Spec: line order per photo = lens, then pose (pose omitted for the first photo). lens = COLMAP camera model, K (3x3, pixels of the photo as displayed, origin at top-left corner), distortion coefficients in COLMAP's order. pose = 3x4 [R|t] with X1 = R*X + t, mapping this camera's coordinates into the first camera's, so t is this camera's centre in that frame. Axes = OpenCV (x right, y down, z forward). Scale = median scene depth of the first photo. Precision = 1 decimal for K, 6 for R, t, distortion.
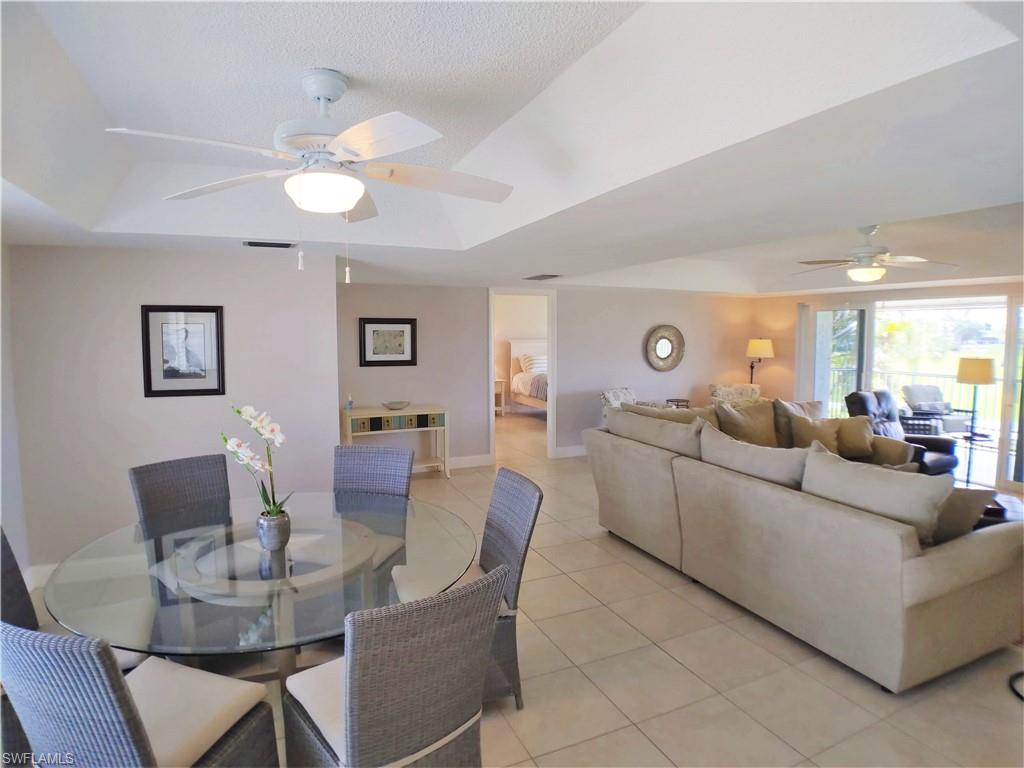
lens RADIAL K [[561.0, 0, 508.9], [0, 561.0, 381.9], [0, 0, 1]] dist [-0.080496, -0.003221]
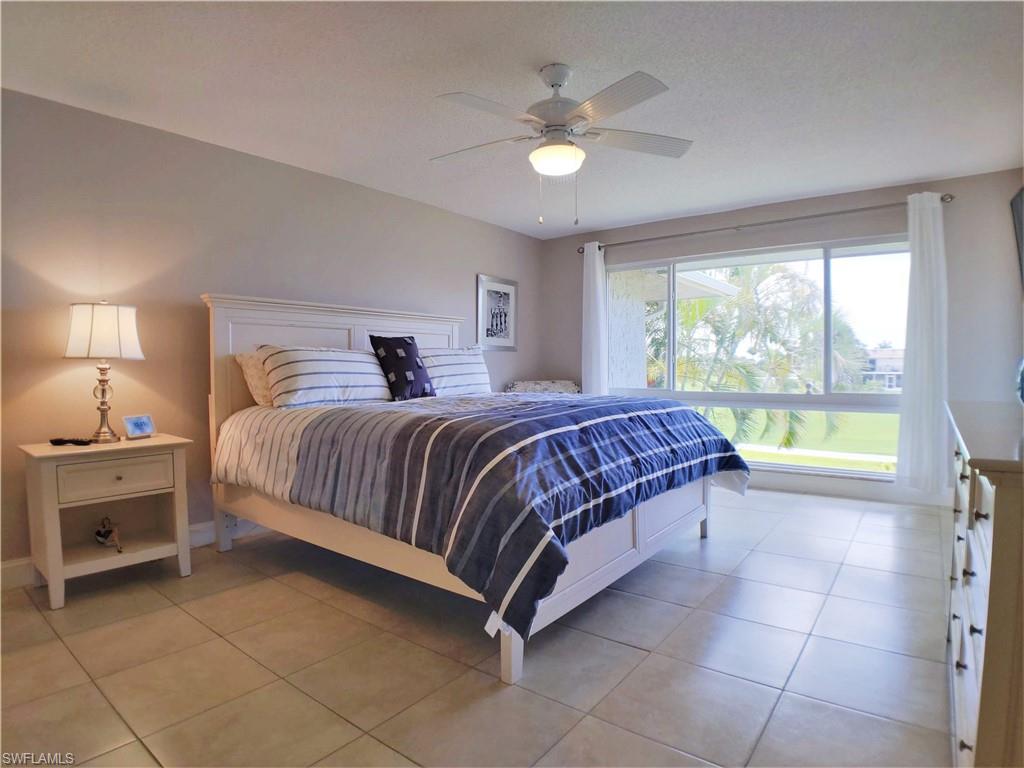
lens RADIAL K [[561.0, 0, 508.9], [0, 561.0, 381.9], [0, 0, 1]] dist [-0.080496, -0.003221]
pose [[0.877431, -0.009887, 0.479601, 0.003489], [0.044845, 0.997100, -0.061490, -0.007476], [-0.477603, 0.075461, 0.875329, 0.699055]]
